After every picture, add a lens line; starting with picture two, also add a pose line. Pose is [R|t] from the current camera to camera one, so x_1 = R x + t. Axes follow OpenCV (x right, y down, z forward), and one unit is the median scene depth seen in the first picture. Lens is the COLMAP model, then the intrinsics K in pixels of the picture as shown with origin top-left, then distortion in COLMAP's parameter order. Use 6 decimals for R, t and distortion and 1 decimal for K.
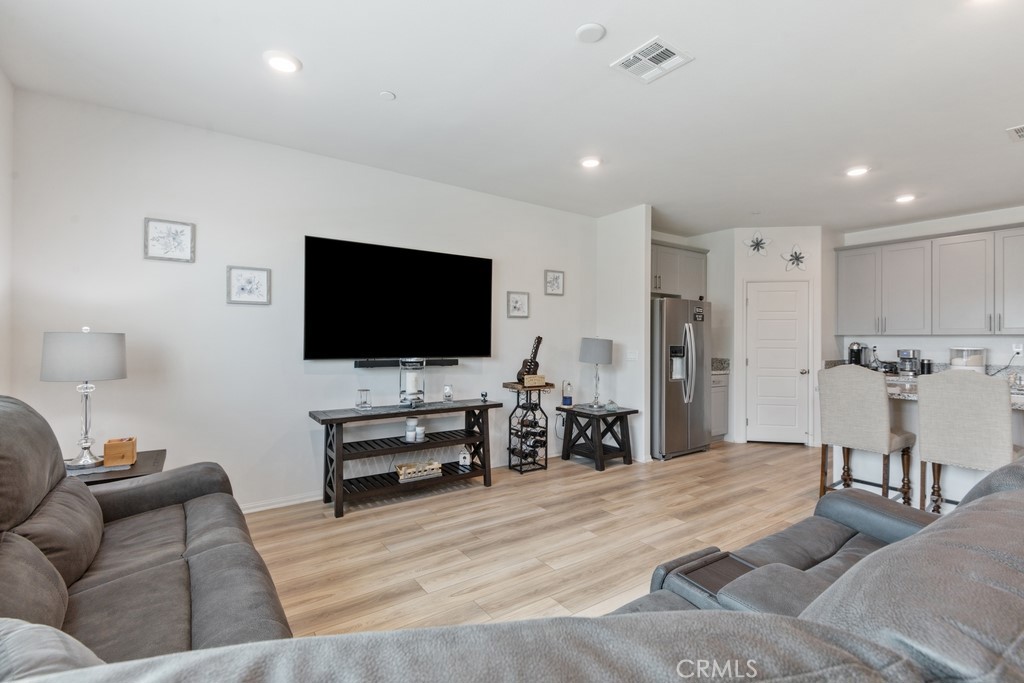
lens RADIAL K [[462.0, 0, 513.4], [0, 462.0, 339.2], [0, 0, 1]] dist [0.025081, -0.015171]
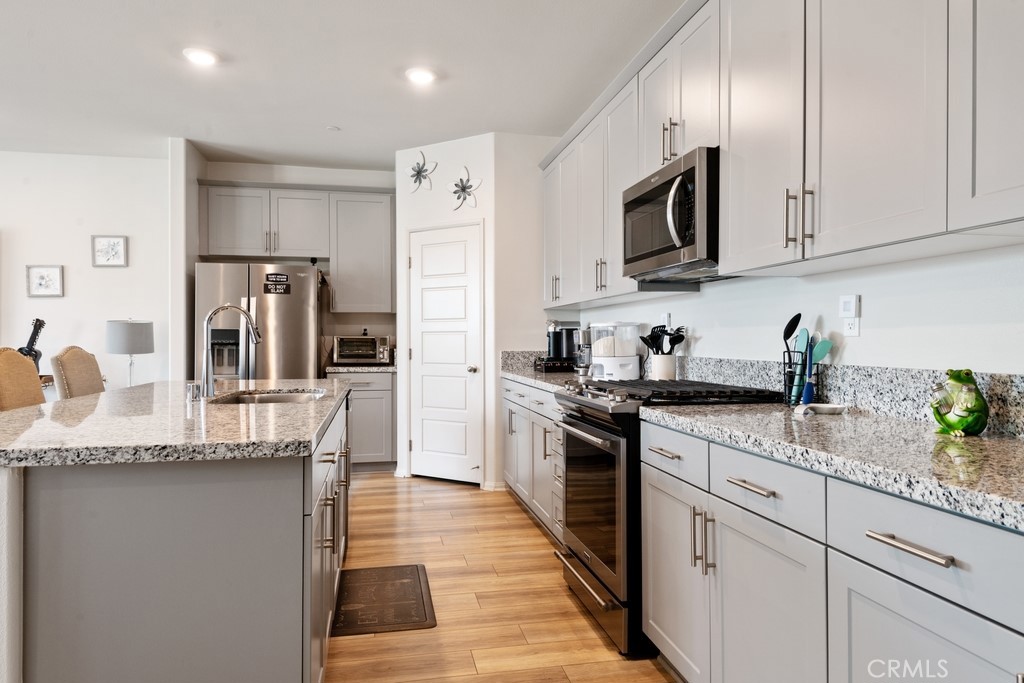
lens RADIAL K [[657.5, 0, 513.2], [0, 657.5, 336.6], [0, 0, 1]] dist [0.033040, -0.026539]
pose [[0.916439, -0.011340, -0.400015, 1.377999], [0.010141, 0.999935, -0.005115, 0.042347], [0.400047, 0.000631, 0.916494, 0.283872]]
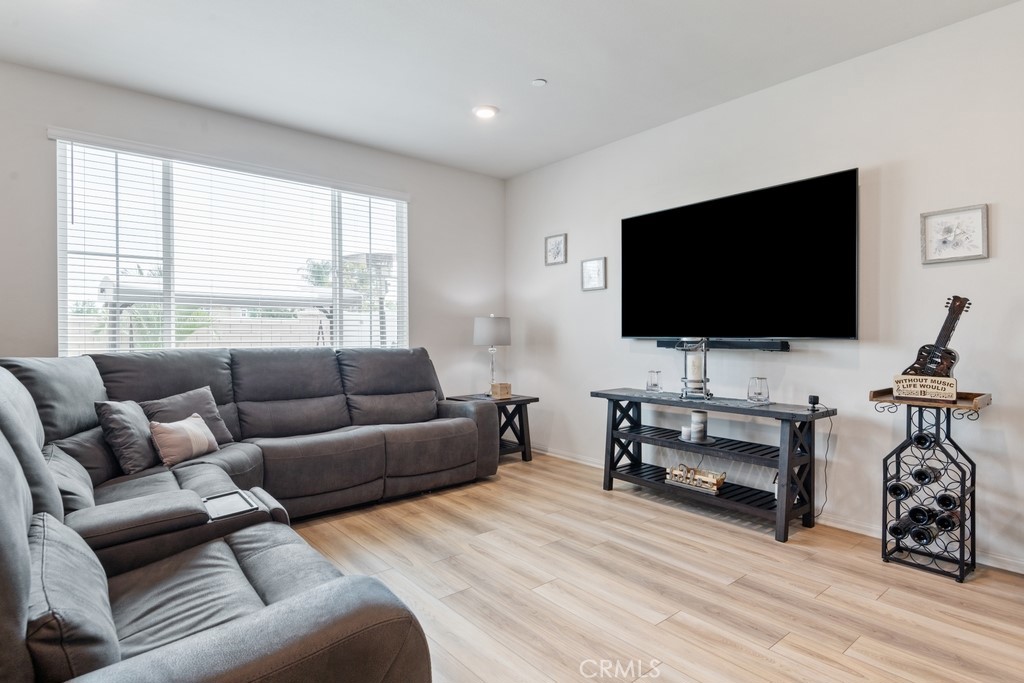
lens RADIAL K [[538.2, 0, 510.1], [0, 538.2, 339.8], [0, 0, 1]] dist [-0.001502, -0.002236]
pose [[0.074237, -0.002794, -0.997237, 0.607863], [-0.000511, 0.999996, -0.002839, 0.043187], [0.997240, 0.000721, 0.074236, 0.541189]]
